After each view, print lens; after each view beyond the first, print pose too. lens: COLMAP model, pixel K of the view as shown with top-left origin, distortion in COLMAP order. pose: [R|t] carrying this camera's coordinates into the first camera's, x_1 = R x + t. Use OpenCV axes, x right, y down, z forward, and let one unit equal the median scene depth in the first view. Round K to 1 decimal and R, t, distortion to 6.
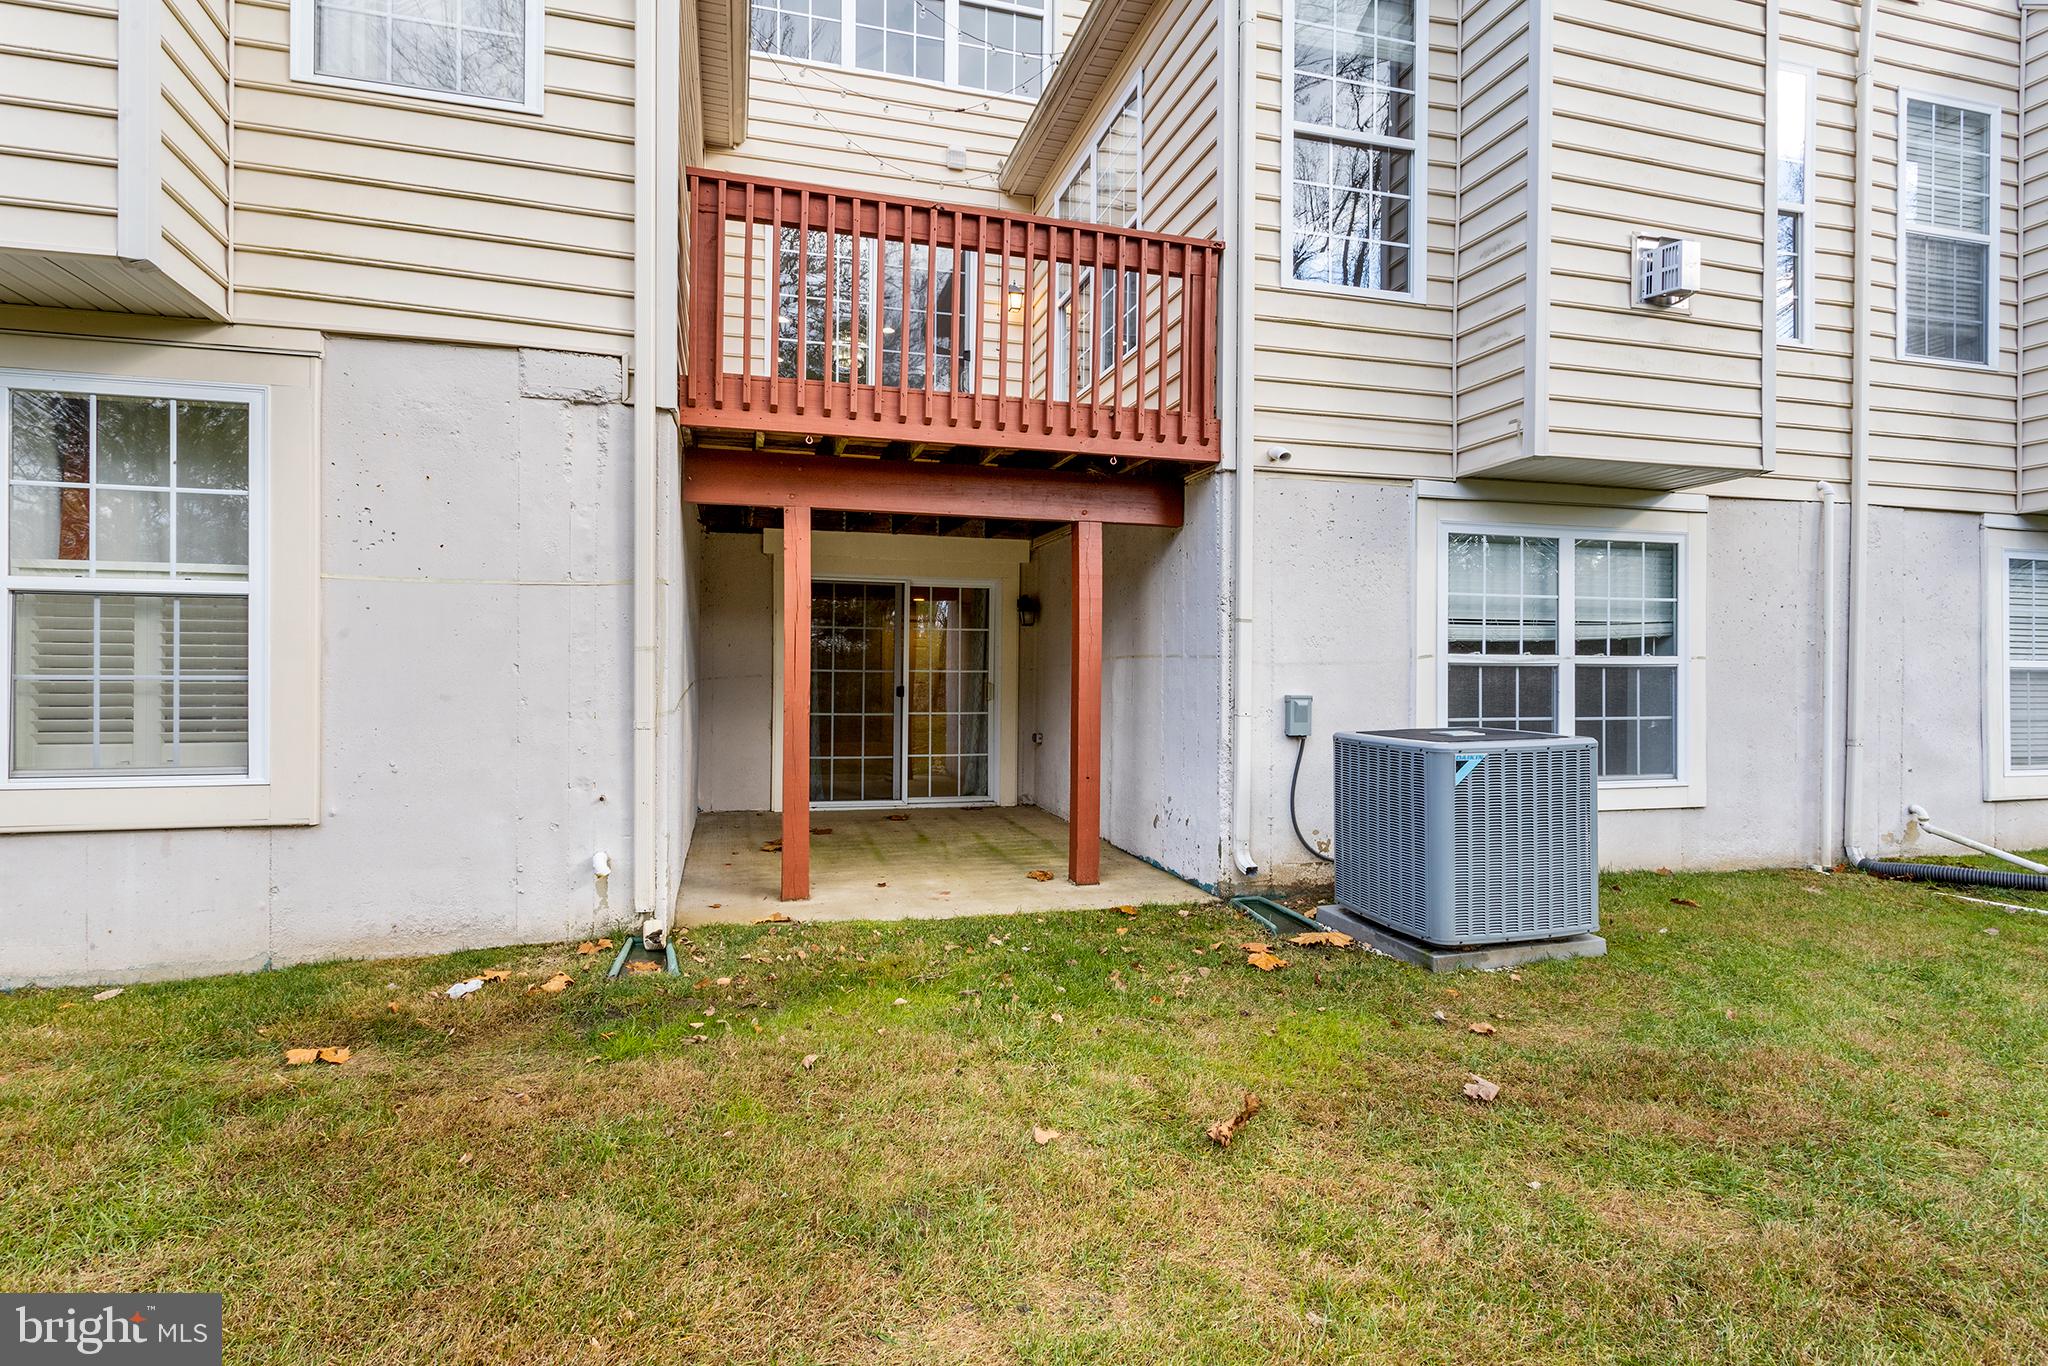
lens RADIAL K [[1005.2, 0, 1009.2], [0, 1005.2, 679.0], [0, 0, 1]] dist [0.012484, -0.000170]
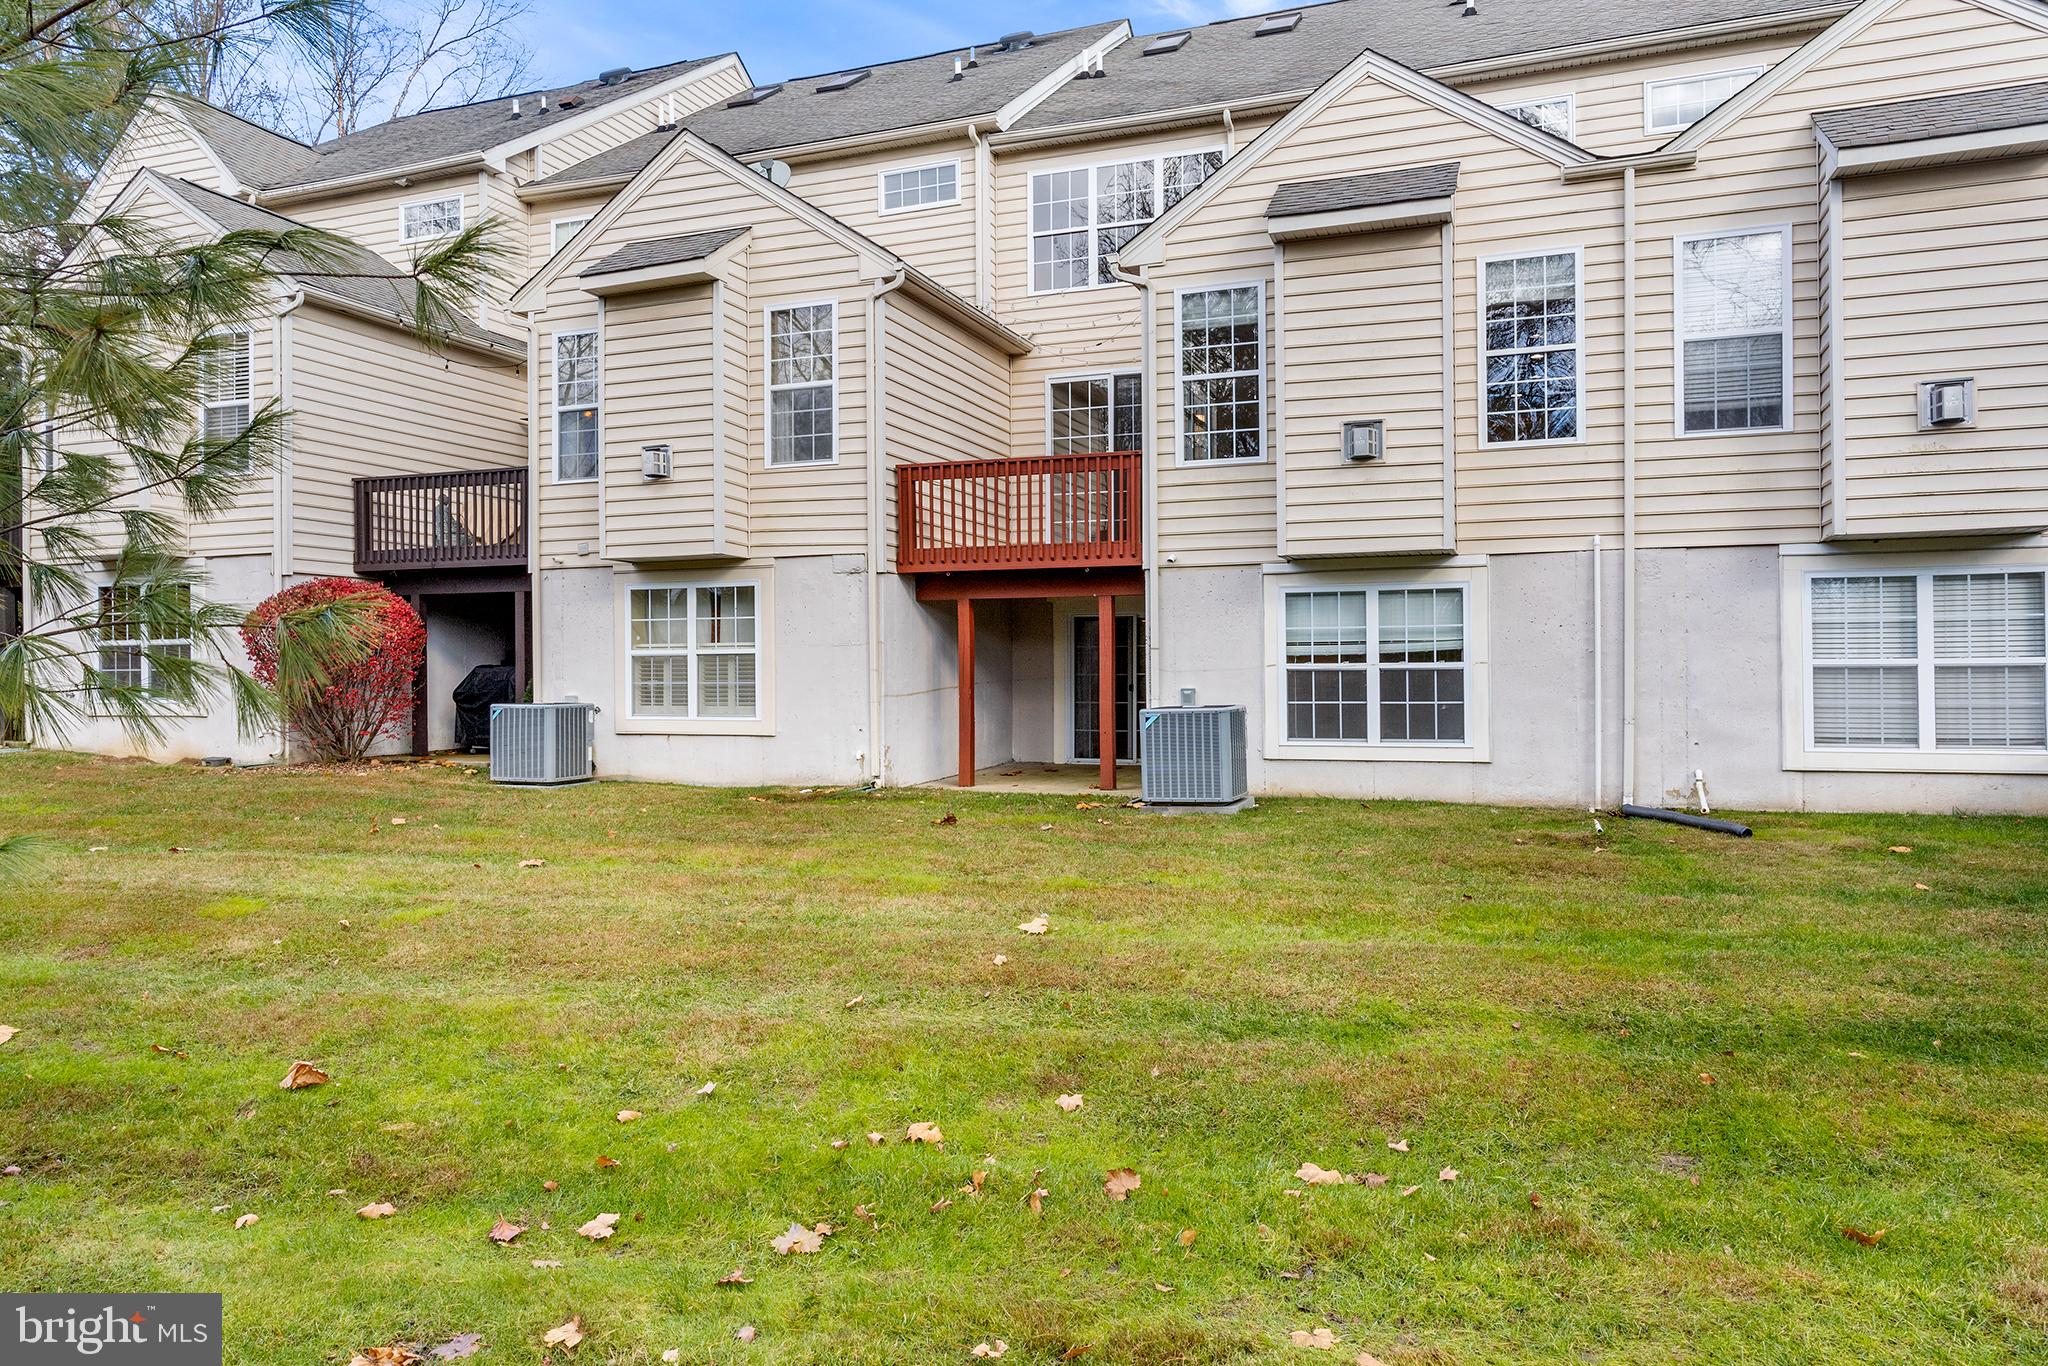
lens RADIAL K [[1431.6, 0, 1025.0], [0, 1431.6, 684.2], [0, 0, 1]] dist [0.001294, 0.000894]
pose [[0.806327, -0.007374, -0.591424, 1.439360], [0.005852, 0.999973, -0.004489, 0.016825], [0.591441, 0.000159, 0.806349, -1.152365]]
